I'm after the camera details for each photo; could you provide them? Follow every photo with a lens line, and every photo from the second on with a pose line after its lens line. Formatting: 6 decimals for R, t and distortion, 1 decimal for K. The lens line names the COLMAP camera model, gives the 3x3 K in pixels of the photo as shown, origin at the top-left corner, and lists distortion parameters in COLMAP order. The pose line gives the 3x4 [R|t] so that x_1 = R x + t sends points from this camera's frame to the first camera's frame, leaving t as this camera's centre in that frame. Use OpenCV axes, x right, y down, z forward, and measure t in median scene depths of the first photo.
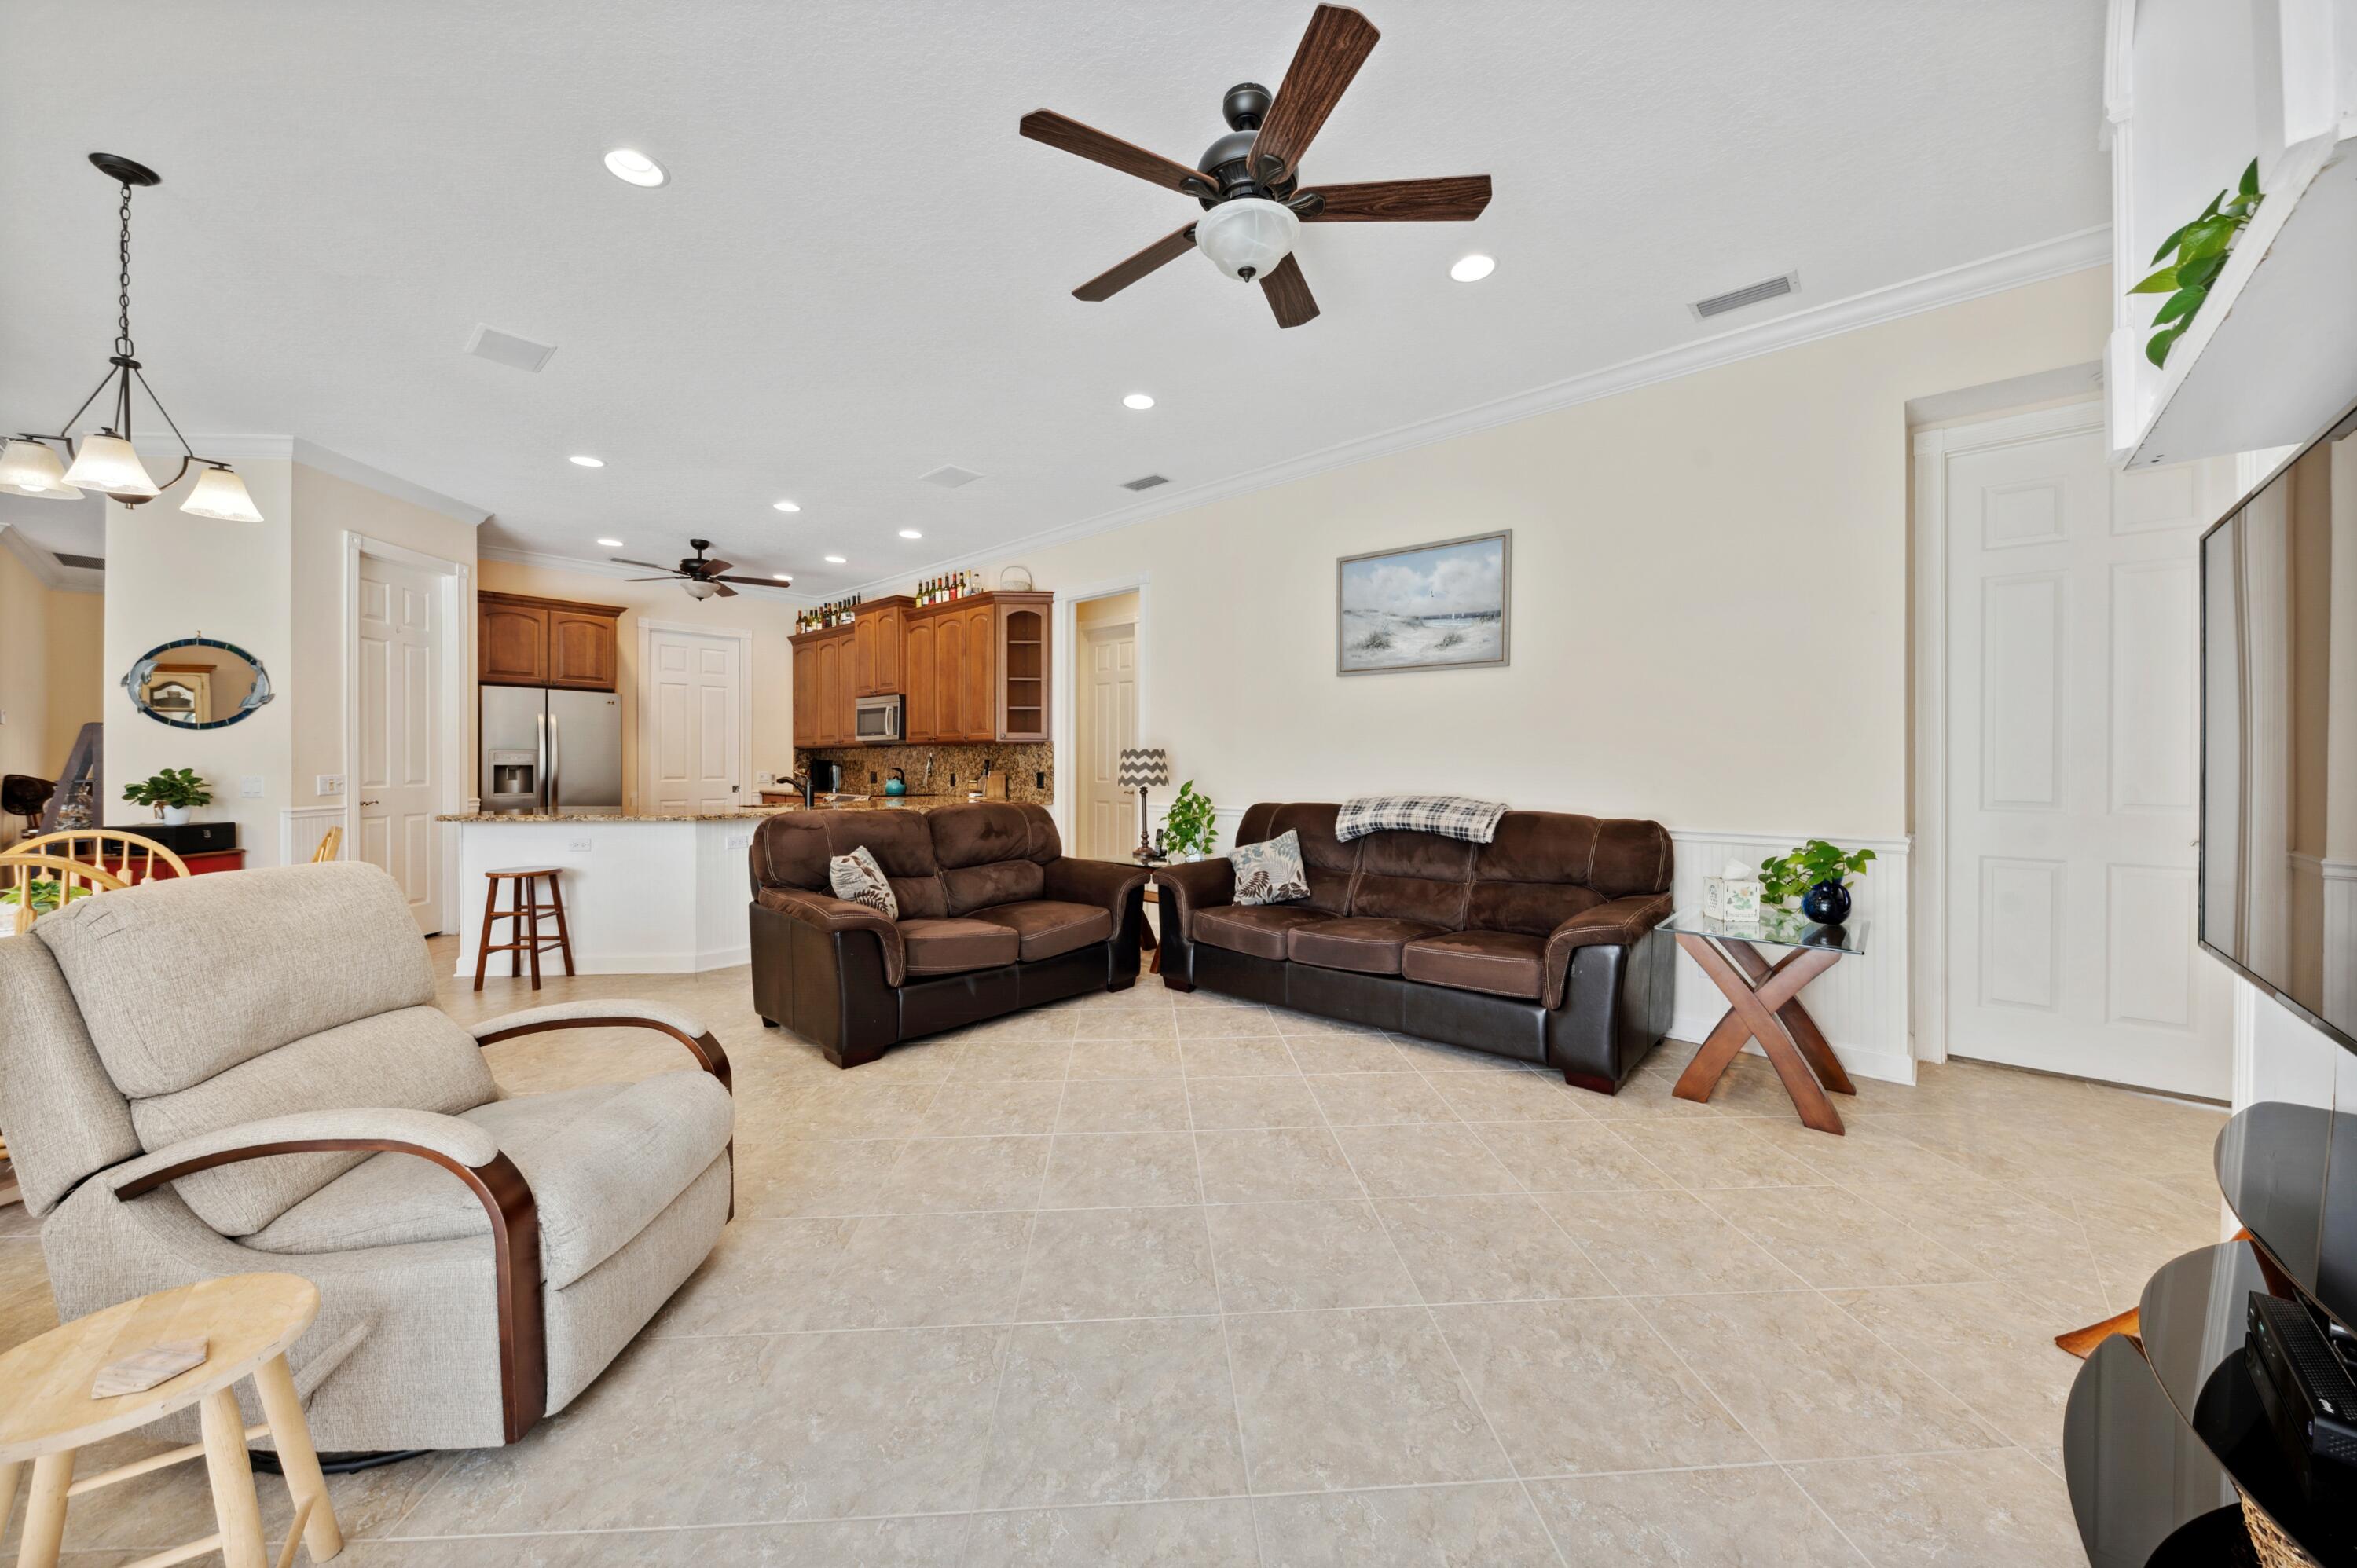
lens RADIAL K [[839.6, 0, 1185.5], [0, 839.6, 766.7], [0, 0, 1]] dist [0.009887, 0.000034]
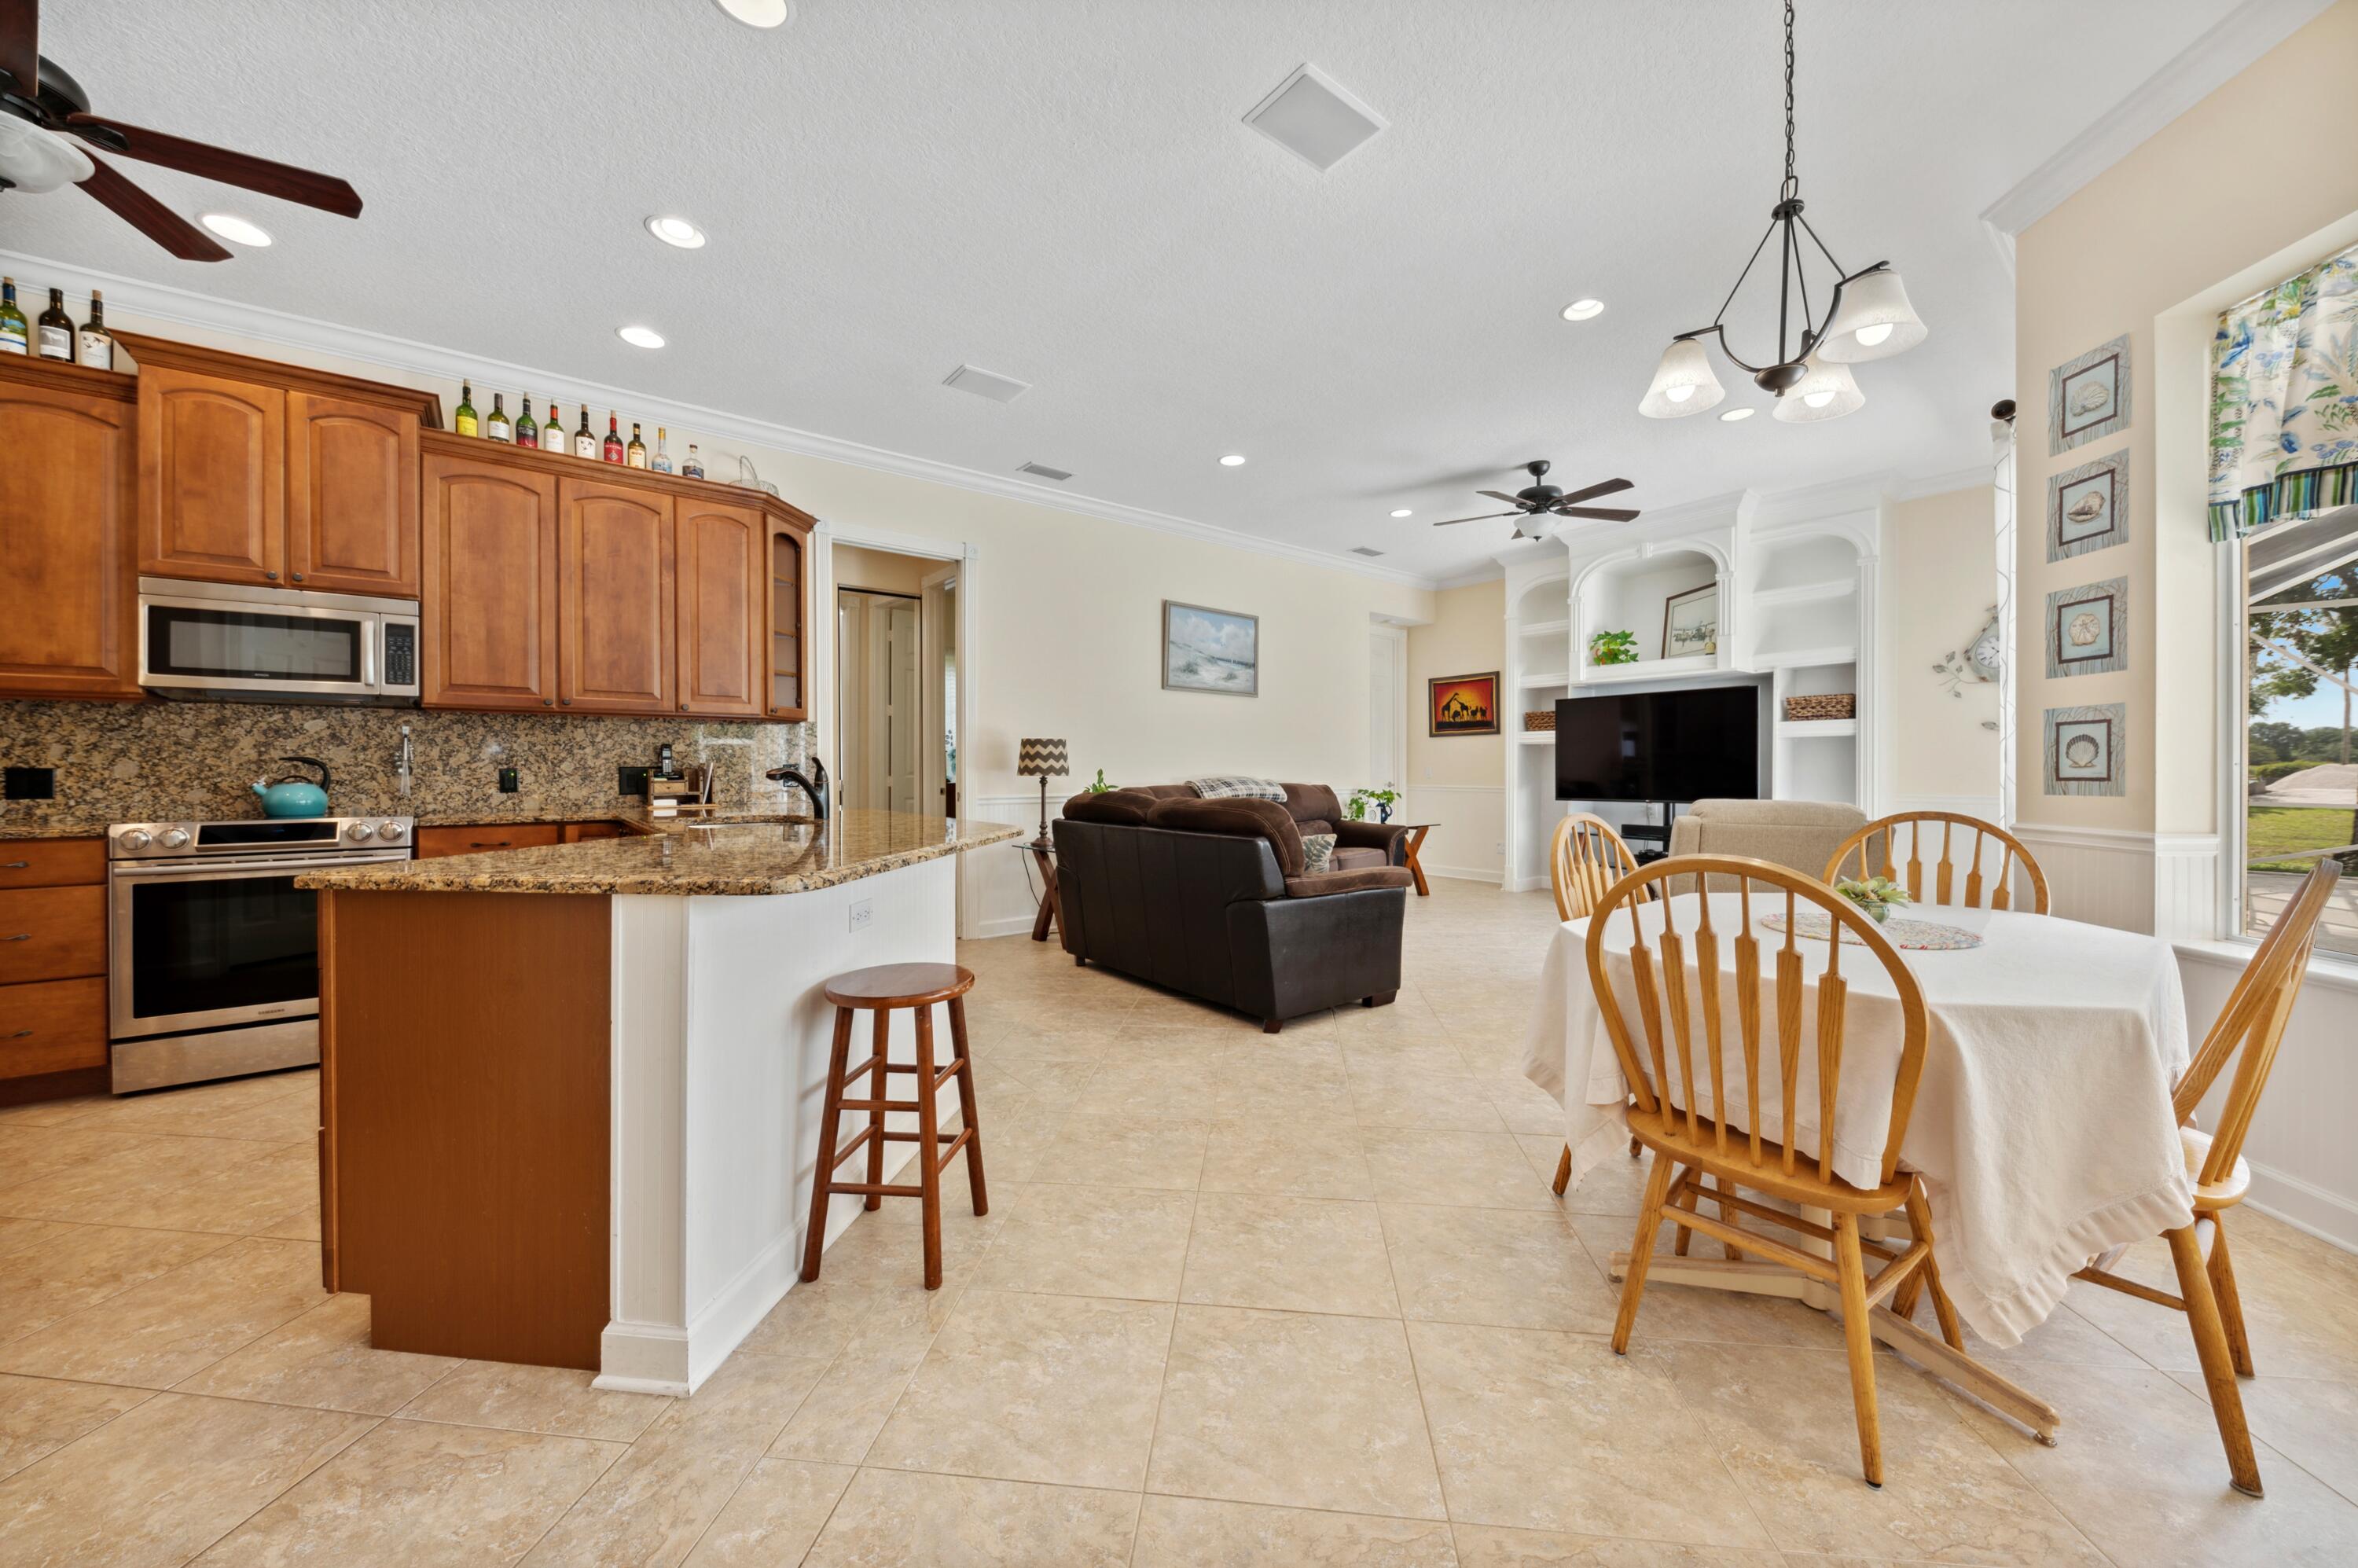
lens RADIAL K [[827.5, 0, 1178.8], [0, 827.5, 770.5], [0, 0, 1]] dist [-0.000091, 0.000017]
pose [[0.170616, -0.005595, 0.985322, -1.211260], [0.007095, 0.999965, 0.004450, 0.016678], [-0.985312, 0.006232, 0.170650, 0.831934]]
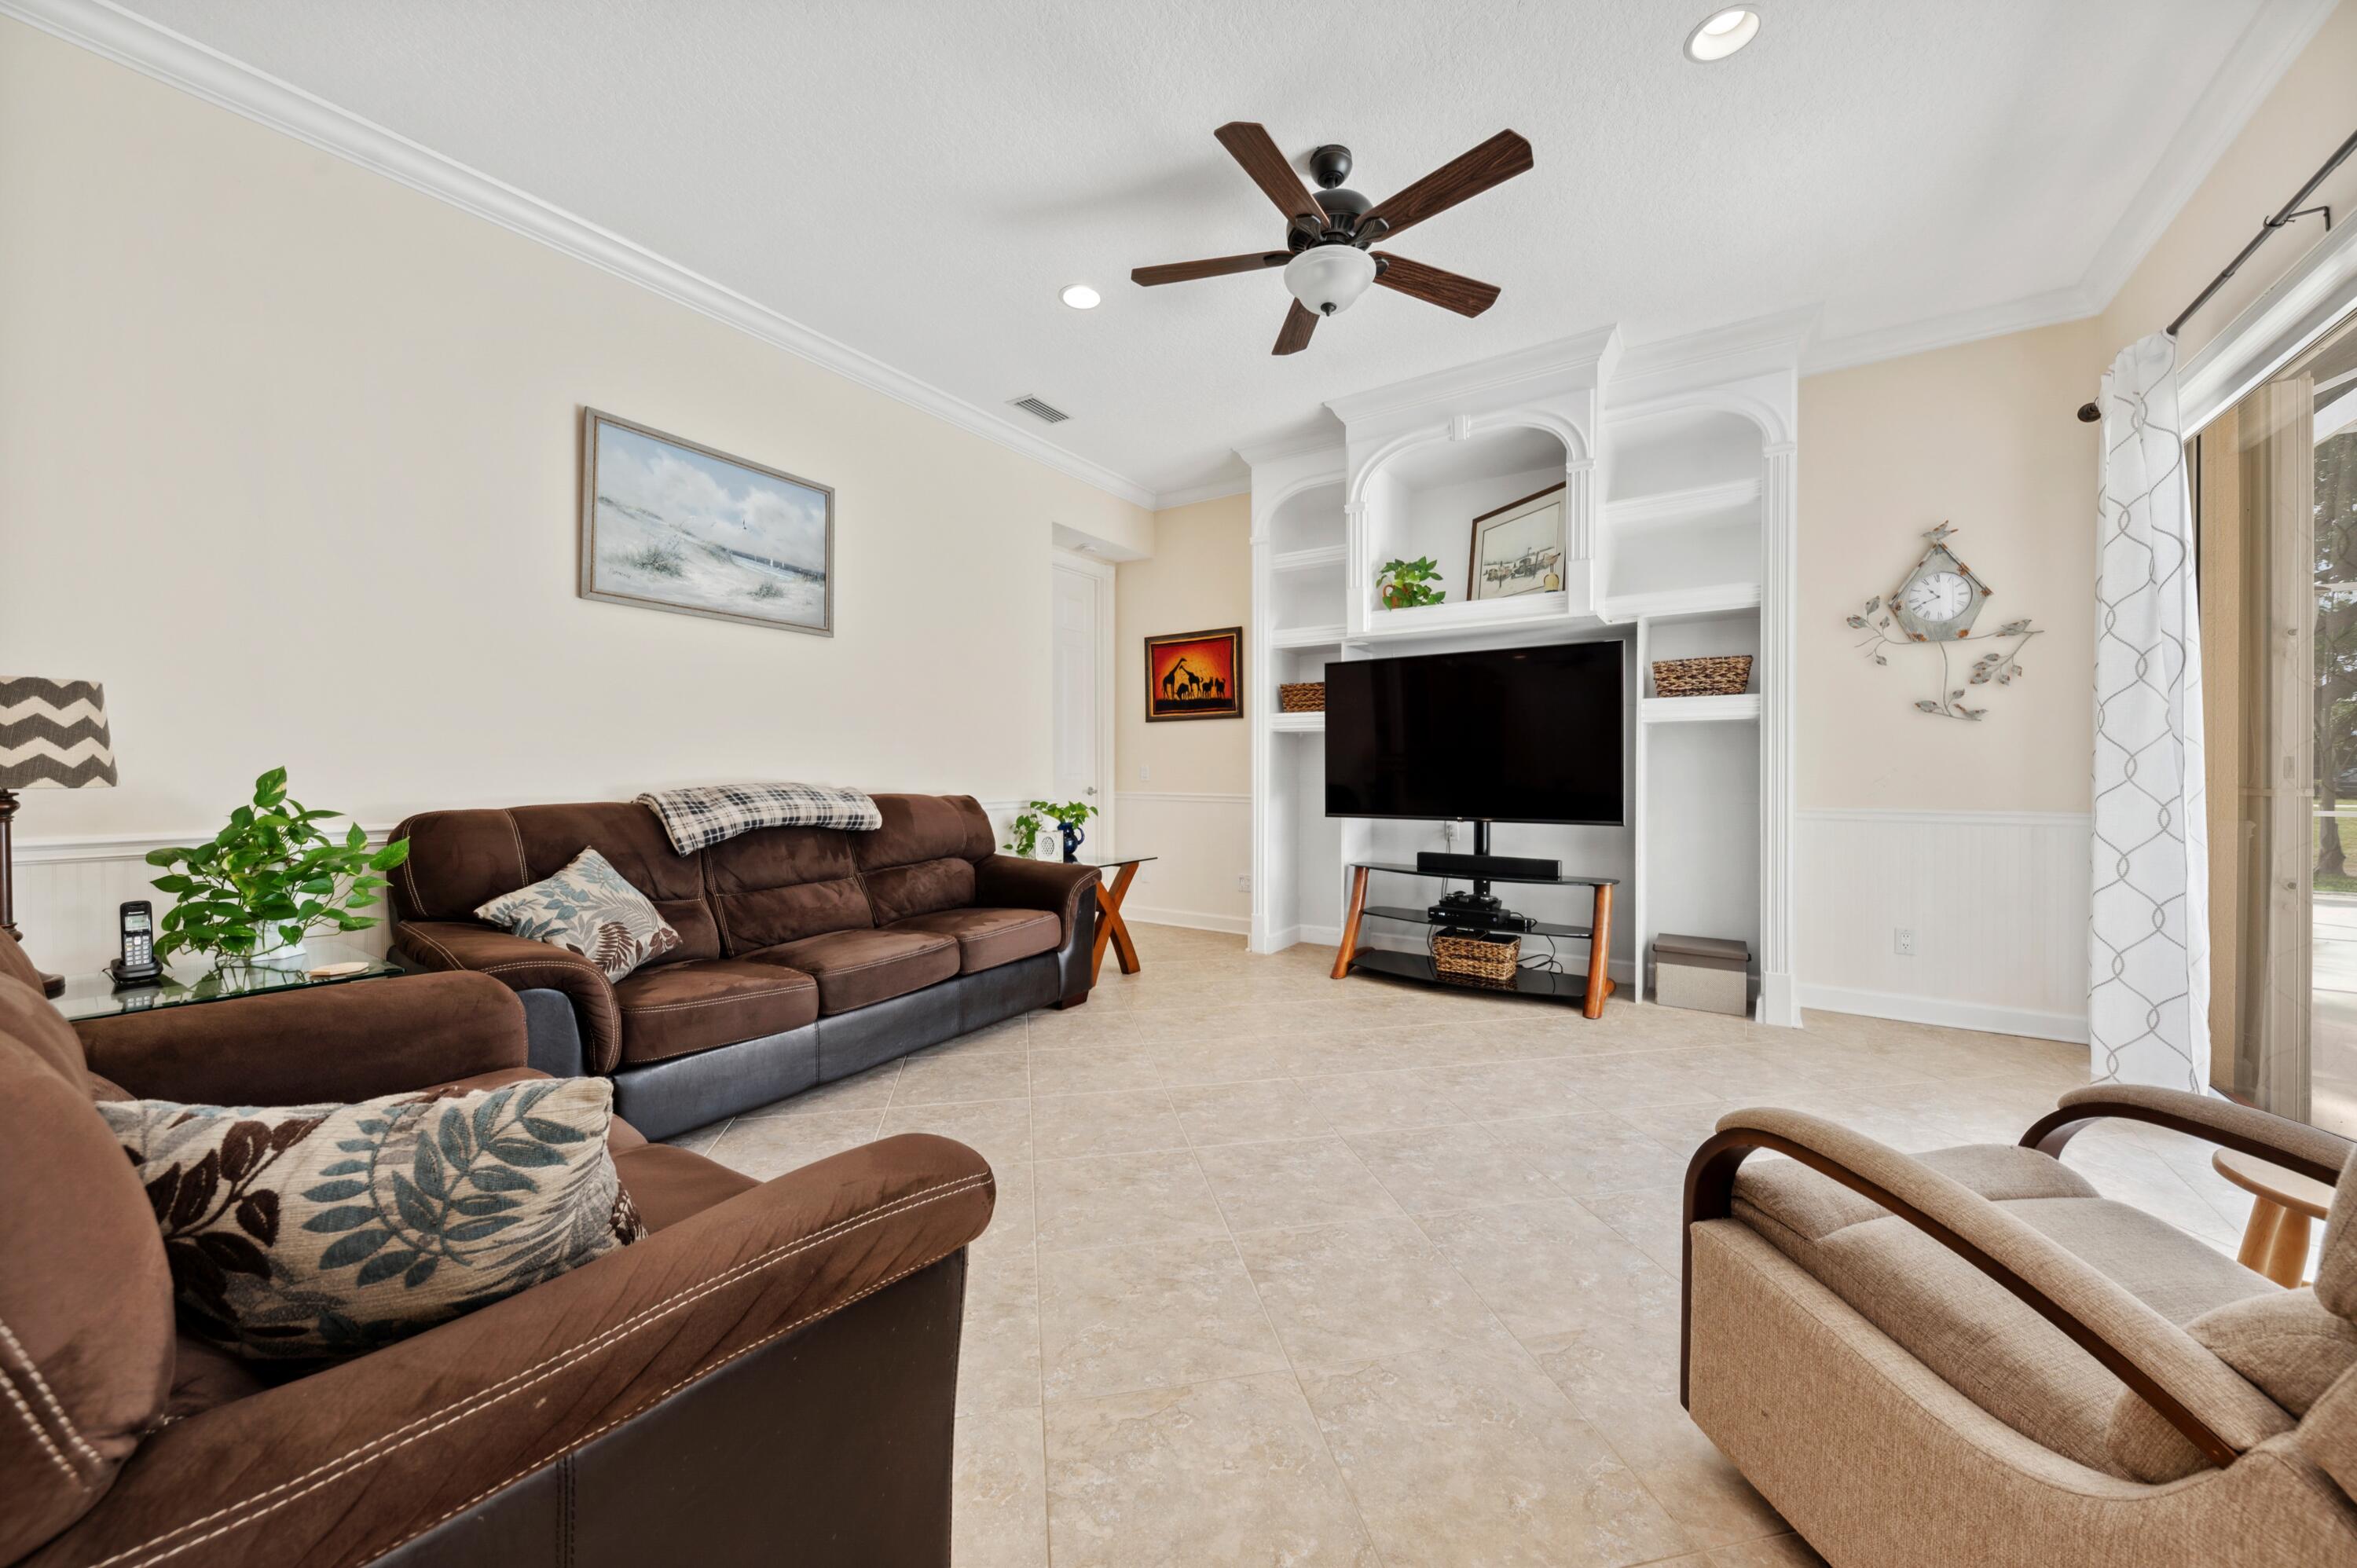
lens RADIAL K [[839.6, 0, 1185.5], [0, 839.6, 766.7], [0, 0, 1]] dist [0.009887, 0.000034]
pose [[-0.144315, -0.001317, 0.989531, -0.547846], [0.003996, 0.999990, 0.001914, 0.019477], [-0.989524, 0.004230, -0.144308, 0.716622]]
